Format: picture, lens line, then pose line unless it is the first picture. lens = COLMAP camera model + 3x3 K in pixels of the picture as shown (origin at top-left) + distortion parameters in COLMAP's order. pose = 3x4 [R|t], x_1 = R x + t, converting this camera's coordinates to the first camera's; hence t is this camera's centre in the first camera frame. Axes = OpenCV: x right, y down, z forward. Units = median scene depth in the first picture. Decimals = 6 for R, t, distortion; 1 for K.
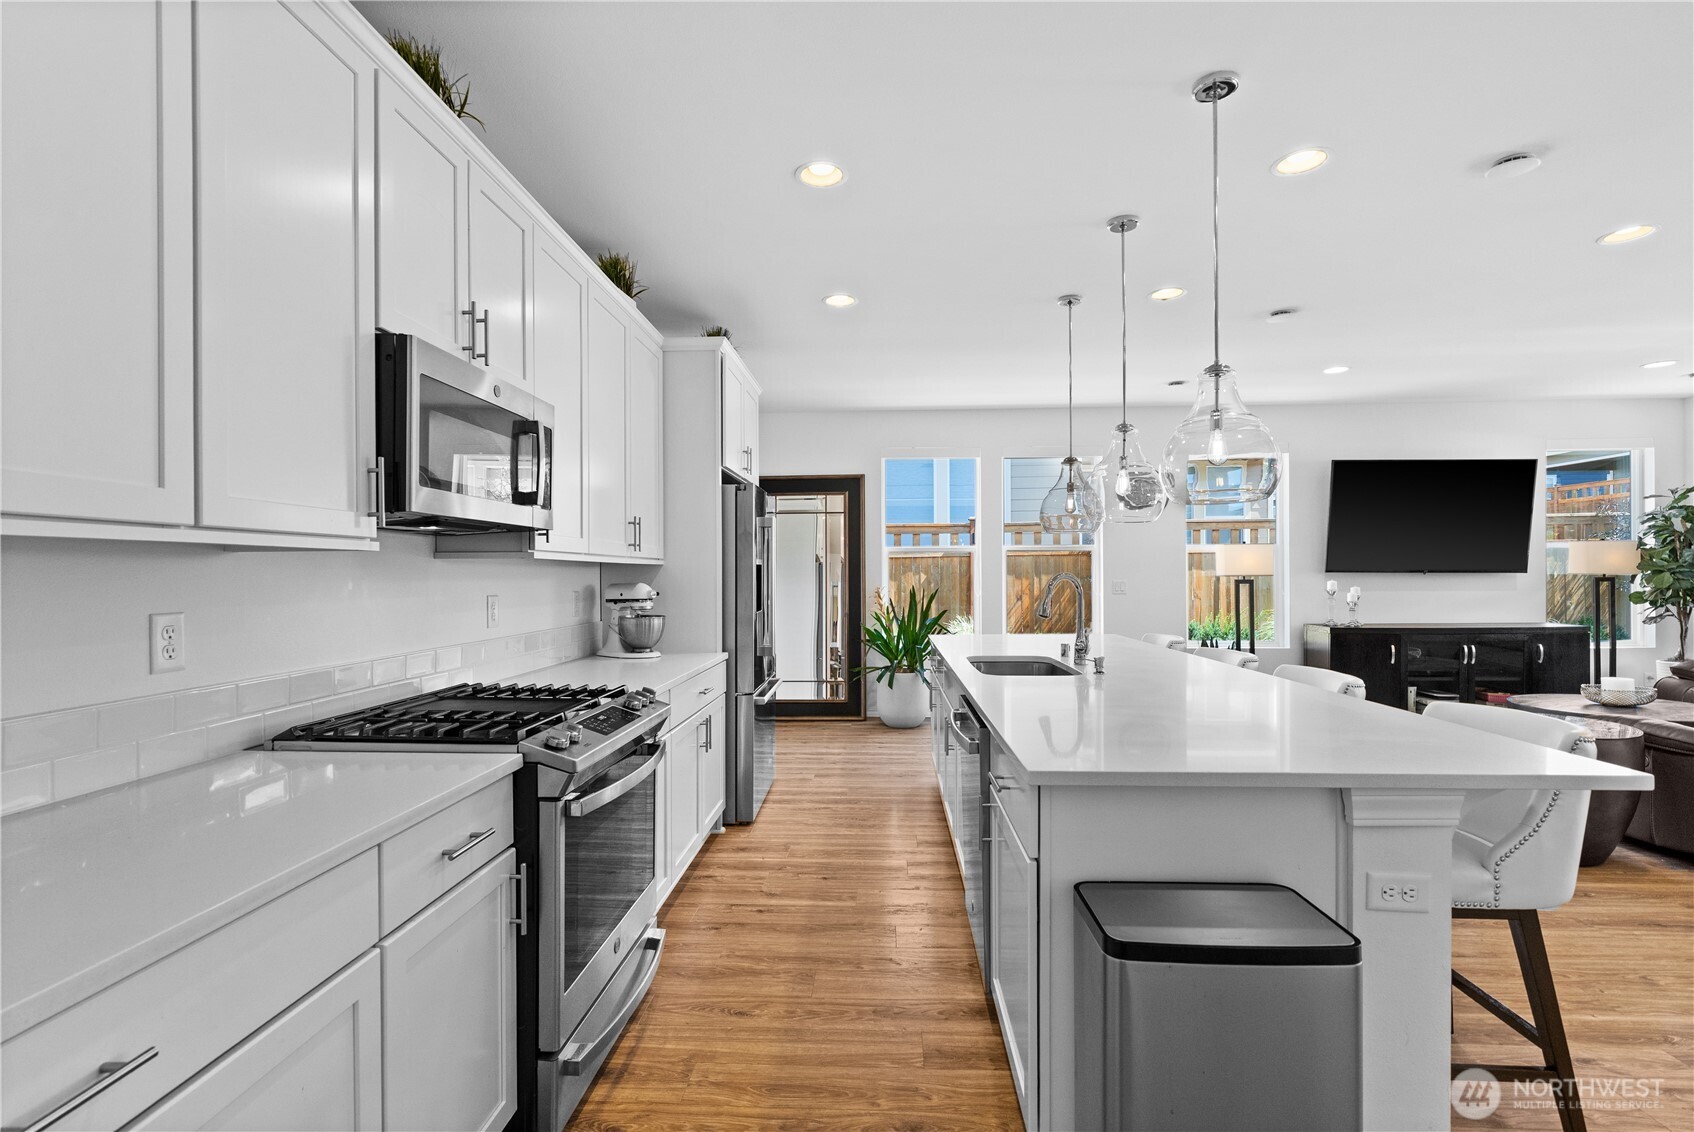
lens RADIAL K [[772.5, 0, 843.8], [0, 772.5, 577.8], [0, 0, 1]] dist [0.000120, 0.000534]
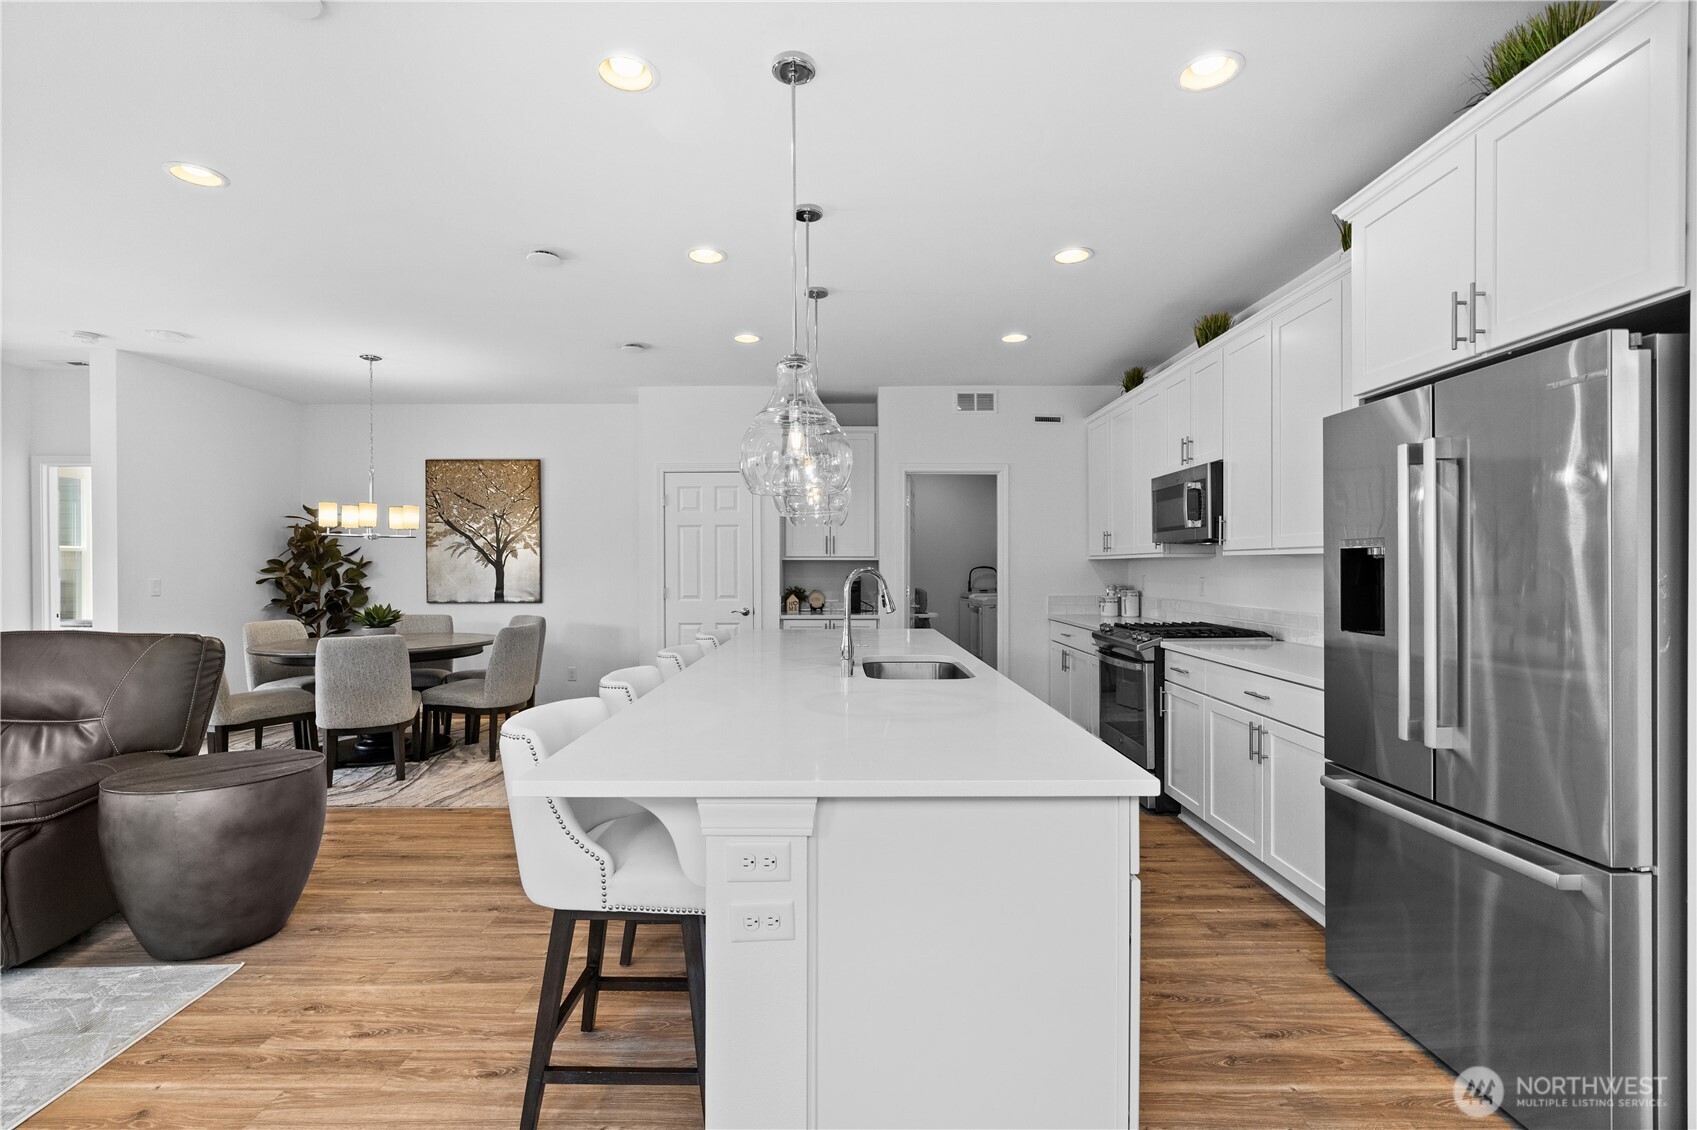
lens RADIAL K [[773.8, 0, 845.3], [0, 773.8, 576.8], [0, 0, 1]] dist [0.000120, 0.000534]
pose [[-0.998235, 0.008857, -0.058726, 0.332641], [0.008047, 0.999869, 0.014019, -0.005410], [0.058843, 0.013522, -0.998176, 1.775655]]
